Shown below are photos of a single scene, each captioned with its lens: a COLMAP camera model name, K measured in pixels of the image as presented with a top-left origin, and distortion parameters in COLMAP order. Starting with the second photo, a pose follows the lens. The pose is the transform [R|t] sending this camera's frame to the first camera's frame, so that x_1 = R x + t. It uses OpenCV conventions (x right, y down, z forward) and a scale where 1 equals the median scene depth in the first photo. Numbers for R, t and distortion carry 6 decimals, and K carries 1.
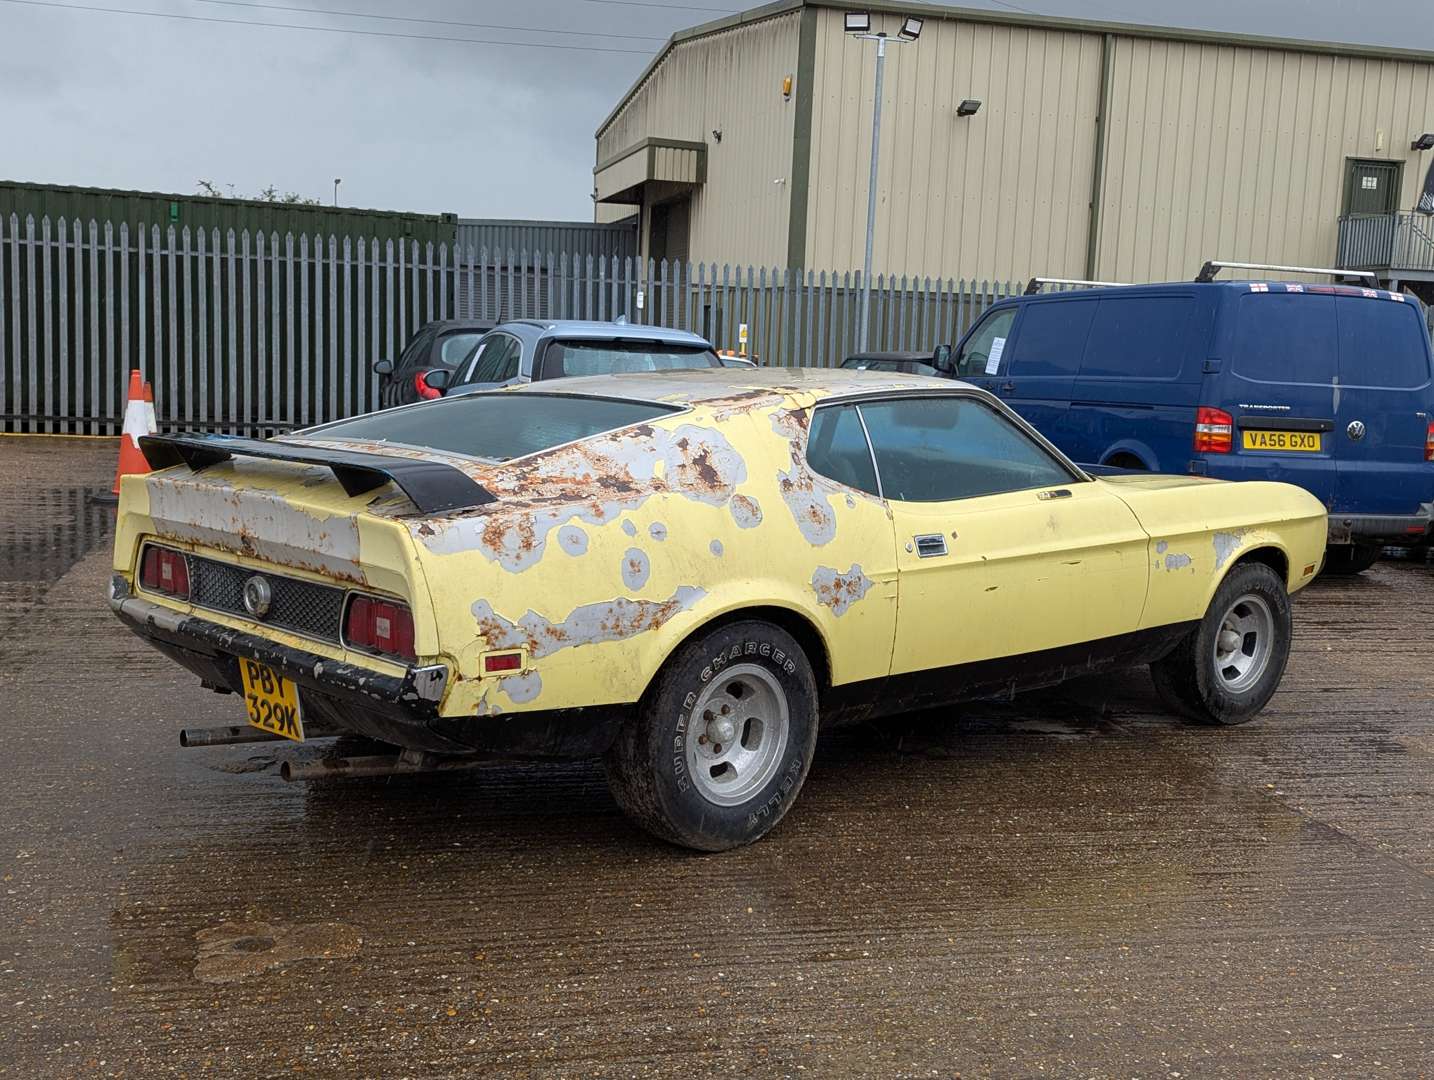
lens RADIAL K [[1565.5, 0, 727.8], [0, 1565.5, 536.8], [0, 0, 1]] dist [0.057806, 0.000000]
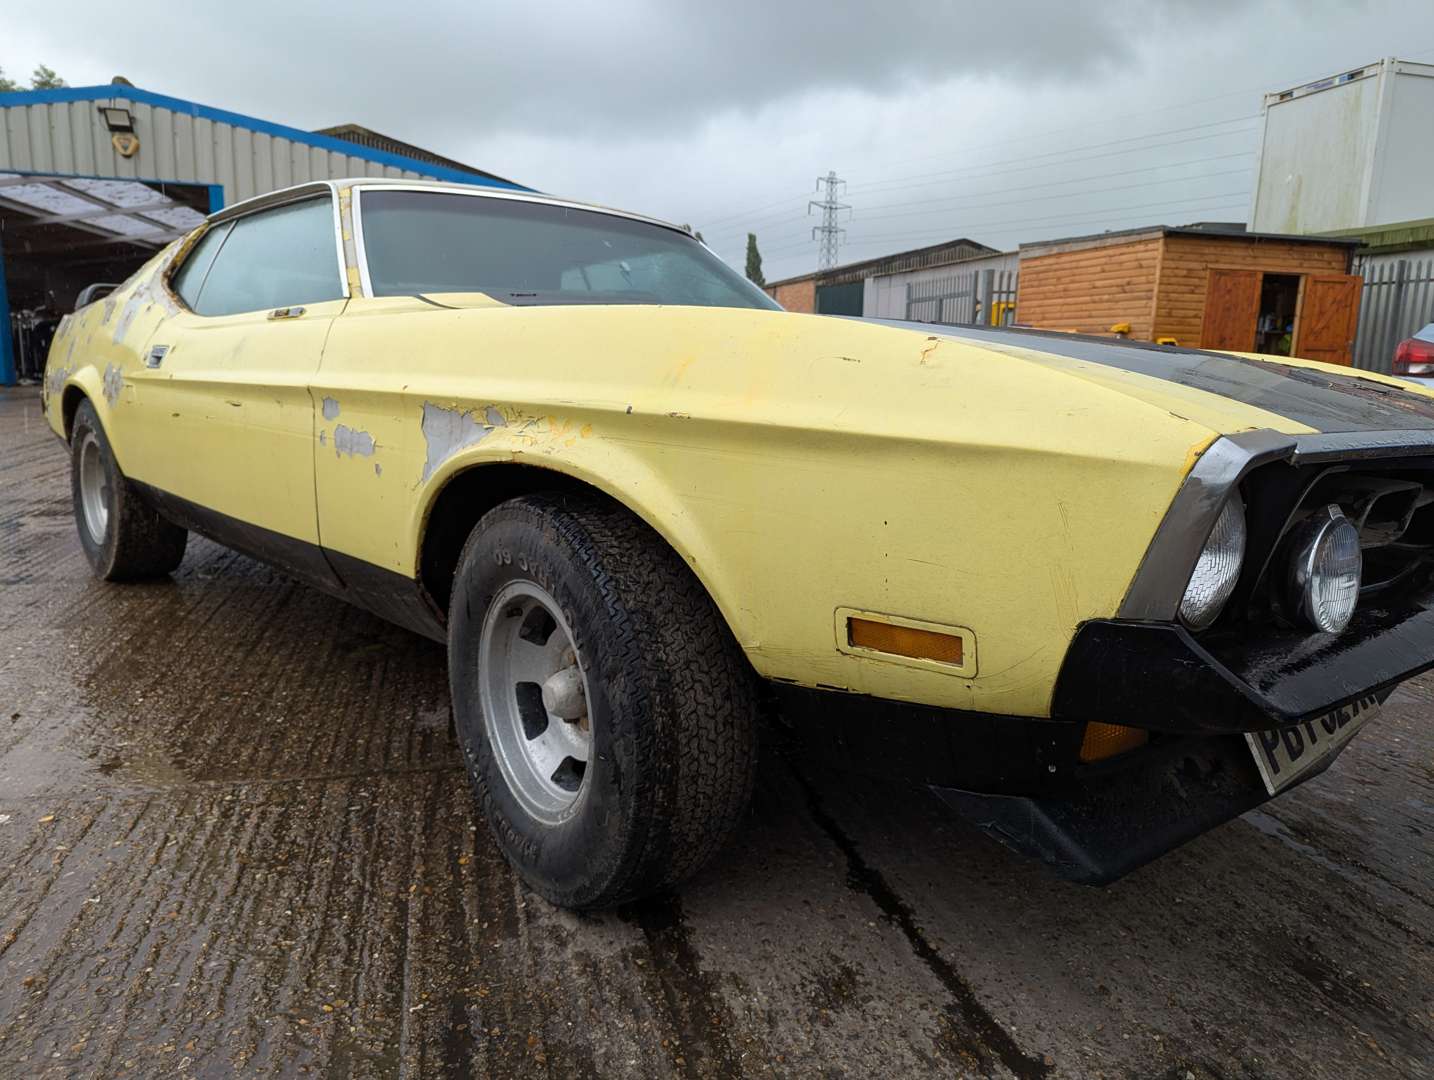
lens RADIAL K [[1020.3, 0, 708.1], [0, 1020.3, 527.5], [0, 0, 1]] dist [0.041863, -0.027515]
pose [[-0.013304, 0.121118, -0.992549, 0.681029], [-0.151598, 0.980918, 0.121731, -0.017918], [0.988353, 0.152088, 0.005311, 1.207552]]
